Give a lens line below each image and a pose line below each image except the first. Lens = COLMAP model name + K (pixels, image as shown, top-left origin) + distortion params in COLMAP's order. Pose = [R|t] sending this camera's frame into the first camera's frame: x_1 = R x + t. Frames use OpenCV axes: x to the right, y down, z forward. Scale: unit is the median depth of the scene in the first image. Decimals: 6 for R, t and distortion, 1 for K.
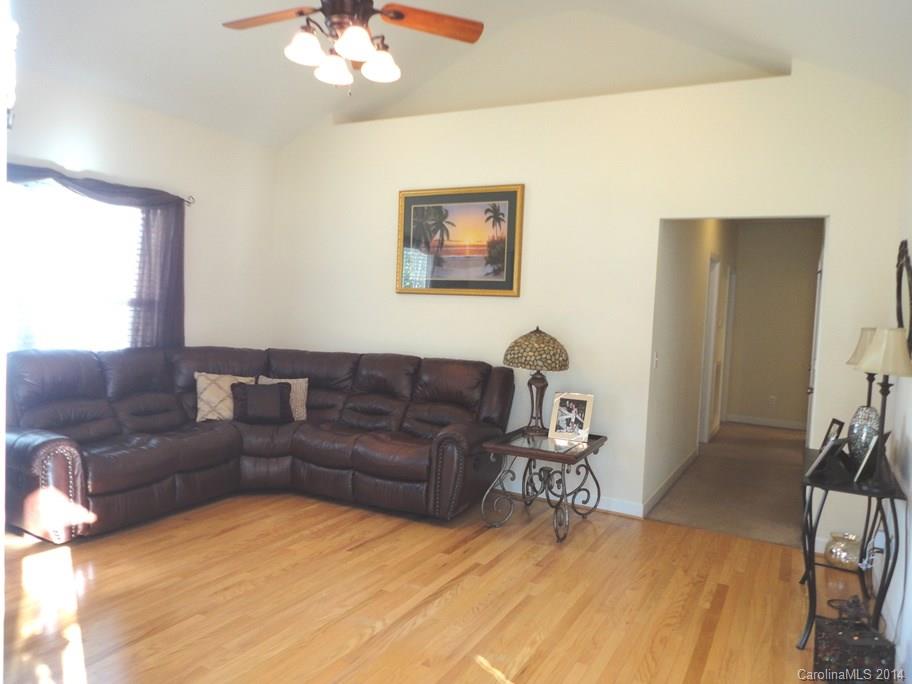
lens RADIAL K [[659.2, 0, 455.7], [0, 659.2, 335.0], [0, 0, 1]] dist [-0.008041, 0.009198]
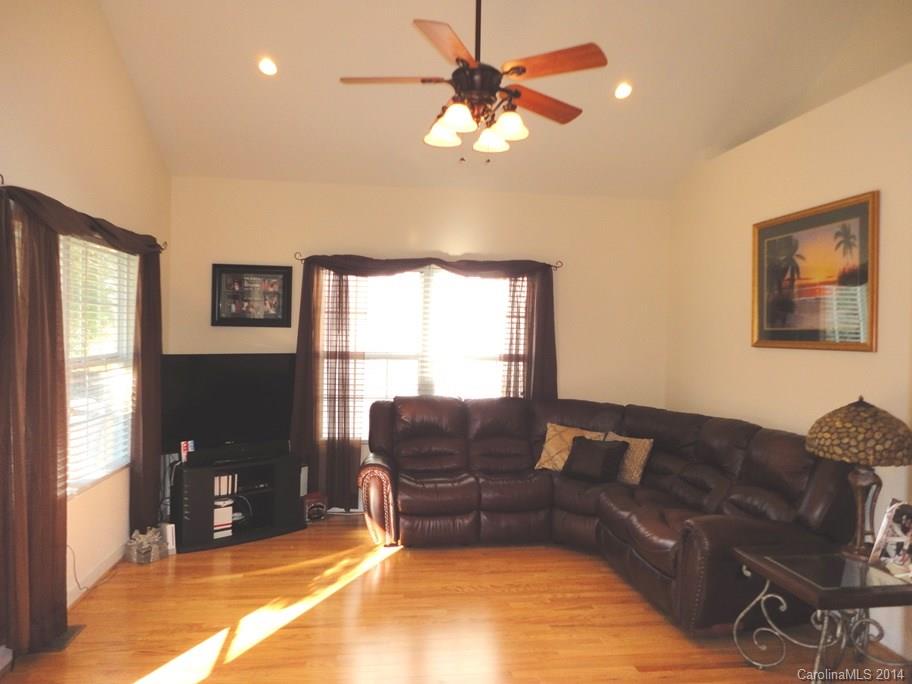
lens RADIAL K [[659.2, 0, 455.6], [0, 659.2, 334.3], [0, 0, 1]] dist [-0.008041, 0.009198]
pose [[0.585282, -0.026502, -0.810397, 0.419821], [-0.029379, 0.998116, -0.053859, -0.027298], [0.810297, 0.055332, 0.583401, 0.249419]]
